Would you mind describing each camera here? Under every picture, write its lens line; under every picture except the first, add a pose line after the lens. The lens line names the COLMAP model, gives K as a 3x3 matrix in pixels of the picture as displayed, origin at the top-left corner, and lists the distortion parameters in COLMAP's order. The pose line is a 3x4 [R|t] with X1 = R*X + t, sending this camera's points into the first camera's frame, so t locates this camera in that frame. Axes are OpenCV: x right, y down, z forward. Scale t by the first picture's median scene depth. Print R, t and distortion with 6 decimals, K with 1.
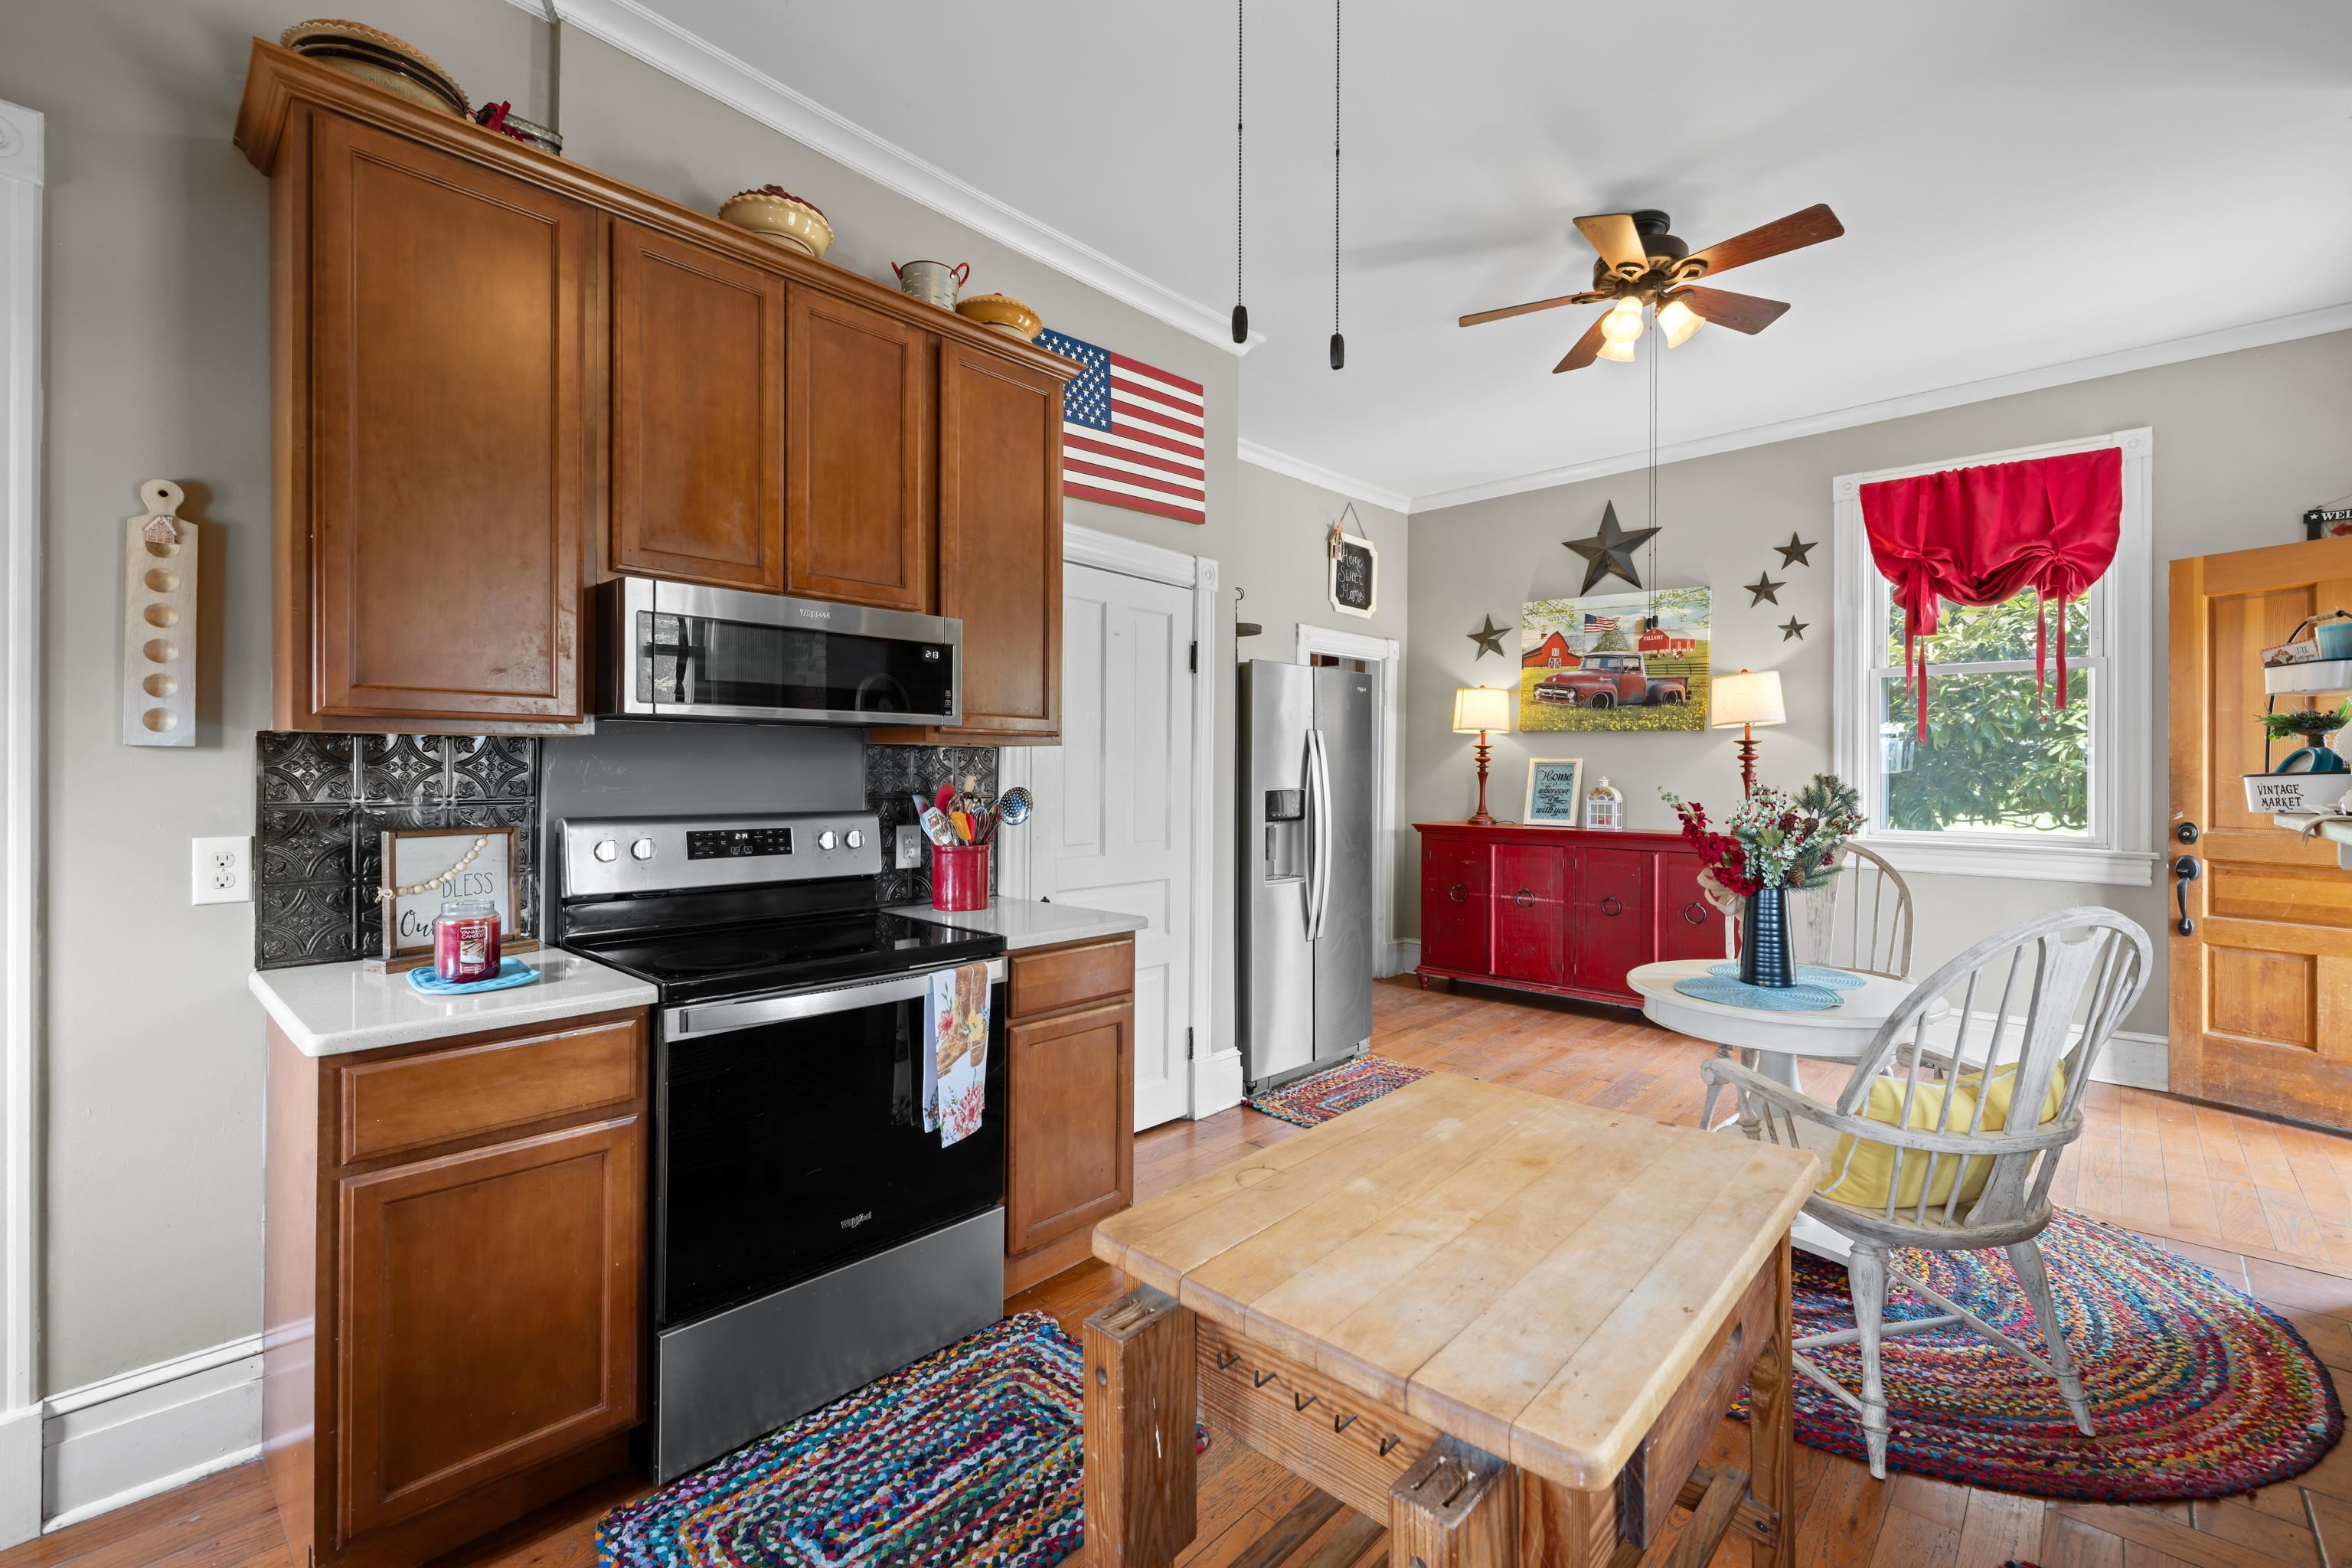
lens RADIAL K [[998.2, 0, 1180.1], [0, 998.2, 770.6], [0, 0, 1]] dist [0.001106, -0.000319]
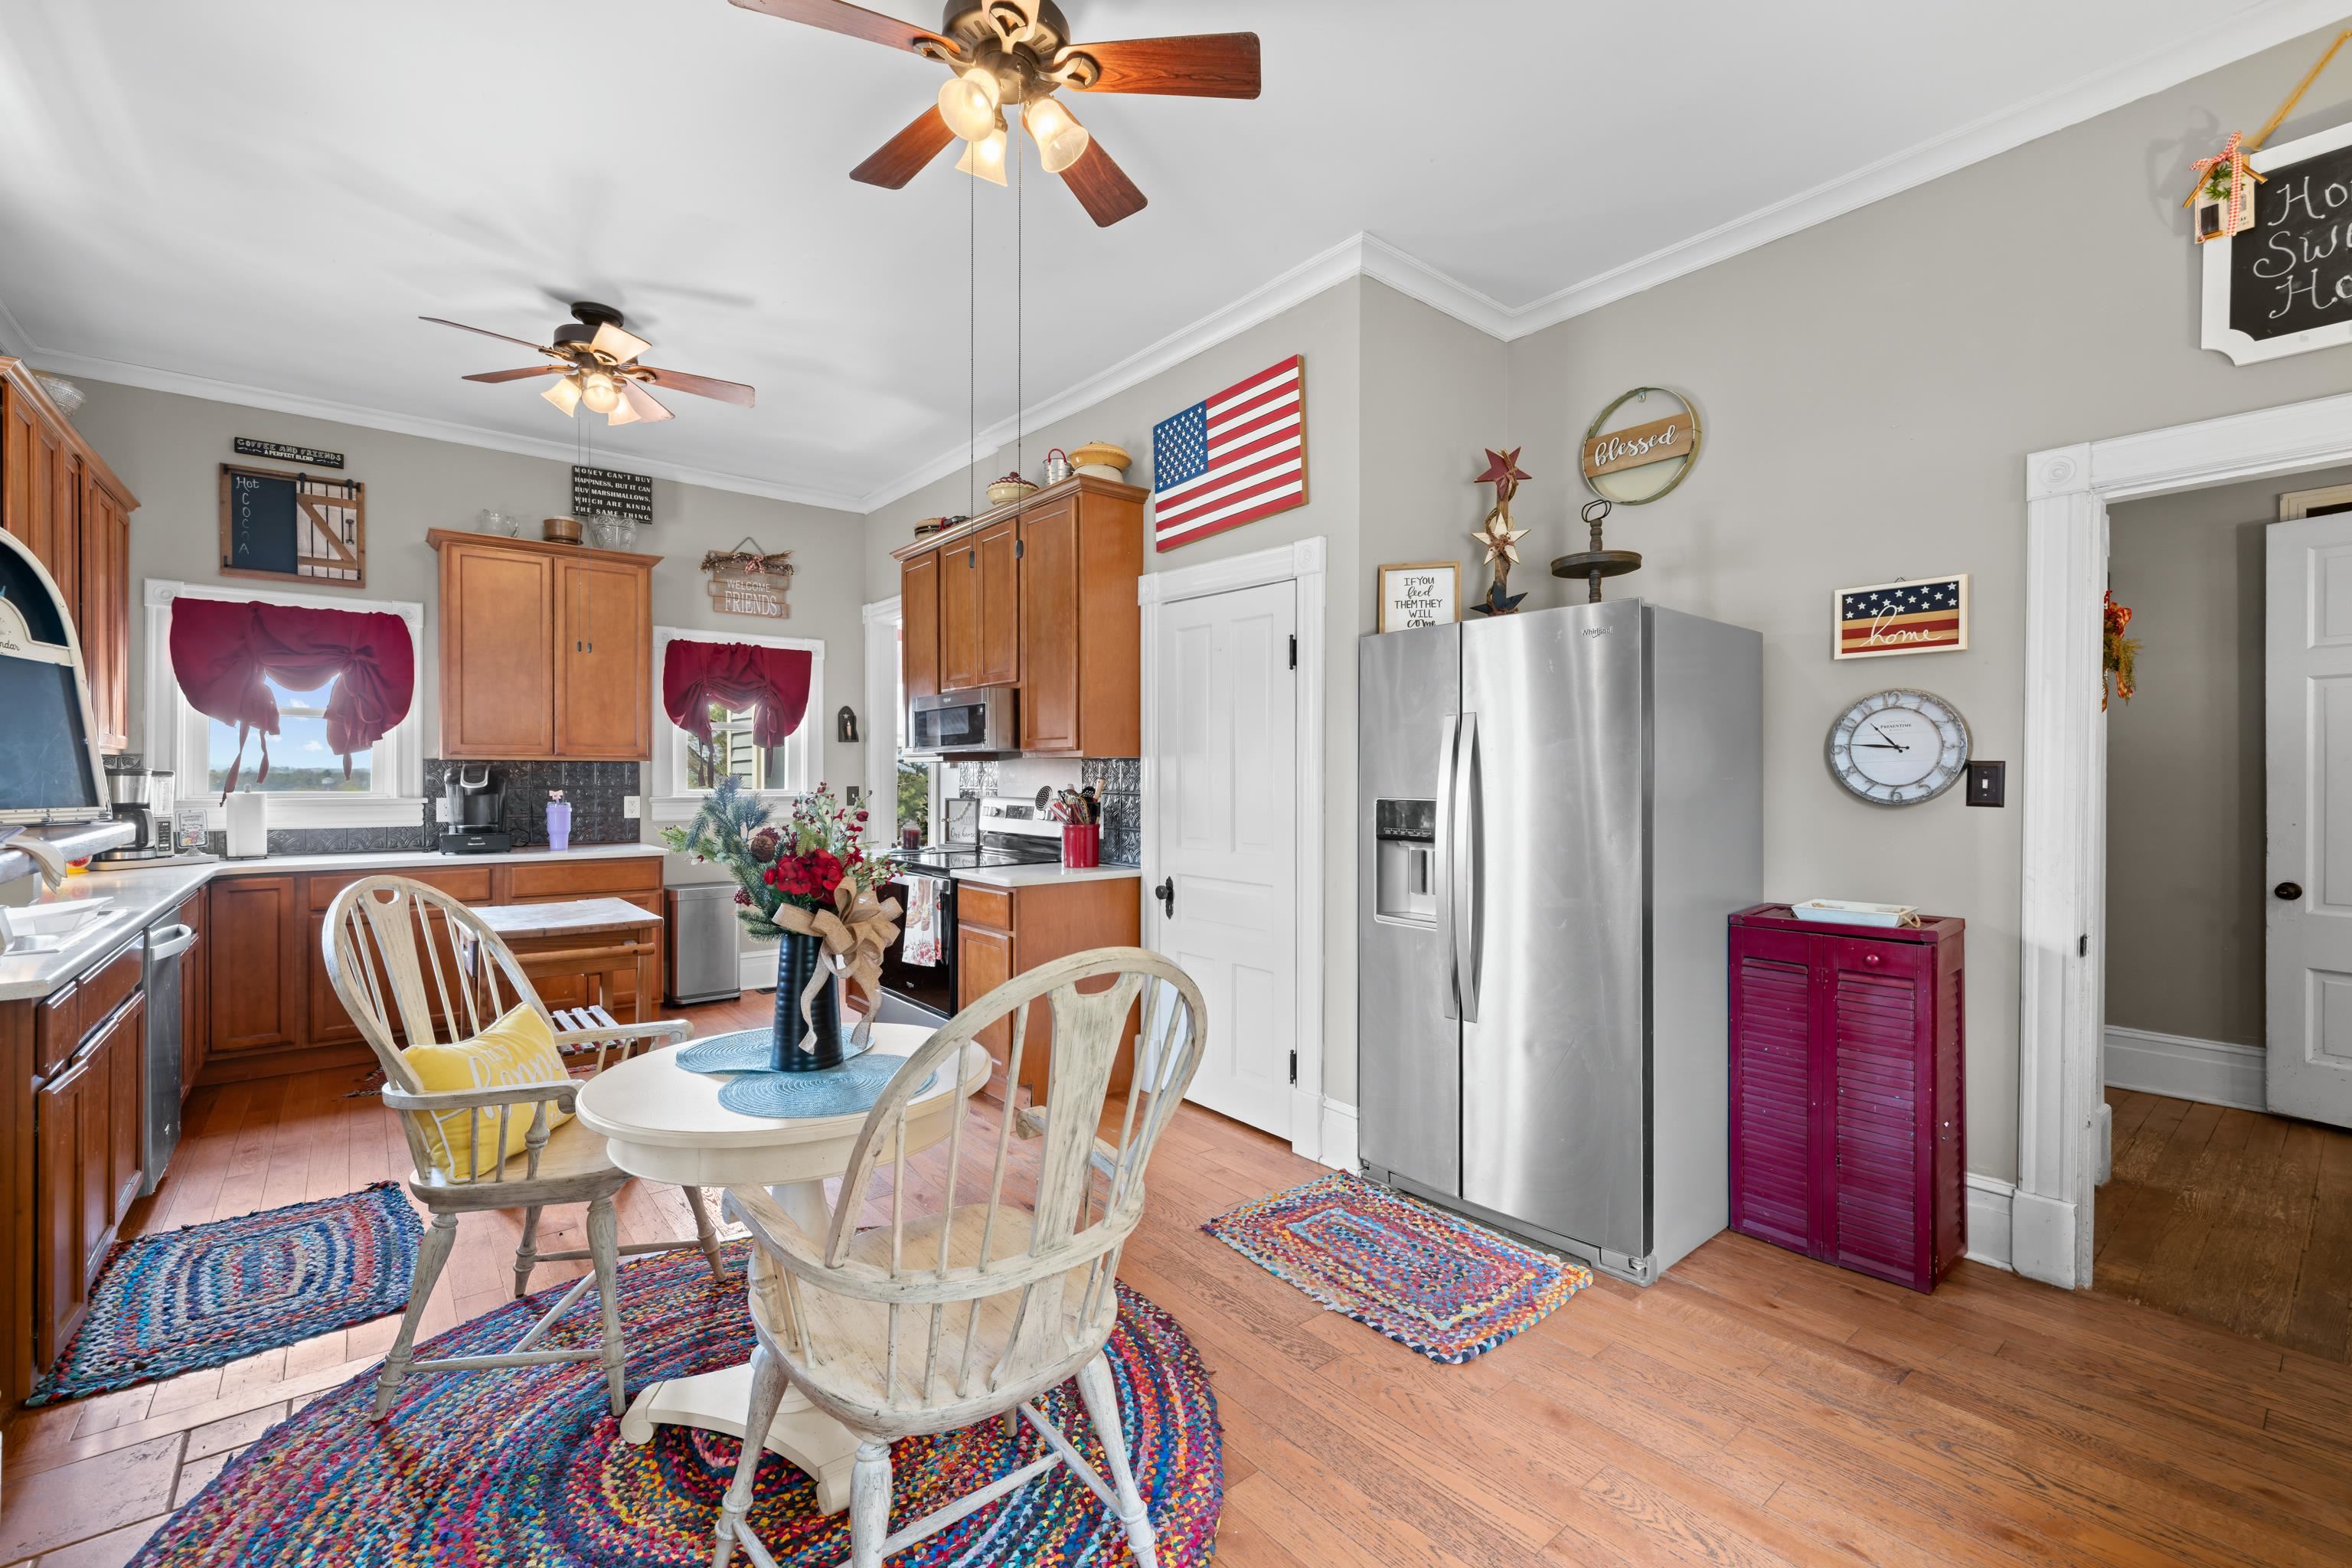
lens RADIAL K [[998.2, 0, 1180.3], [0, 998.2, 780.7], [0, 0, 1]] dist [0.001106, -0.000319]
pose [[-0.127862, 0.001598, -0.991791, 1.043238], [-0.000917, 0.999998, 0.001729, 0.004636], [0.991792, 0.001130, -0.127860, 1.116161]]
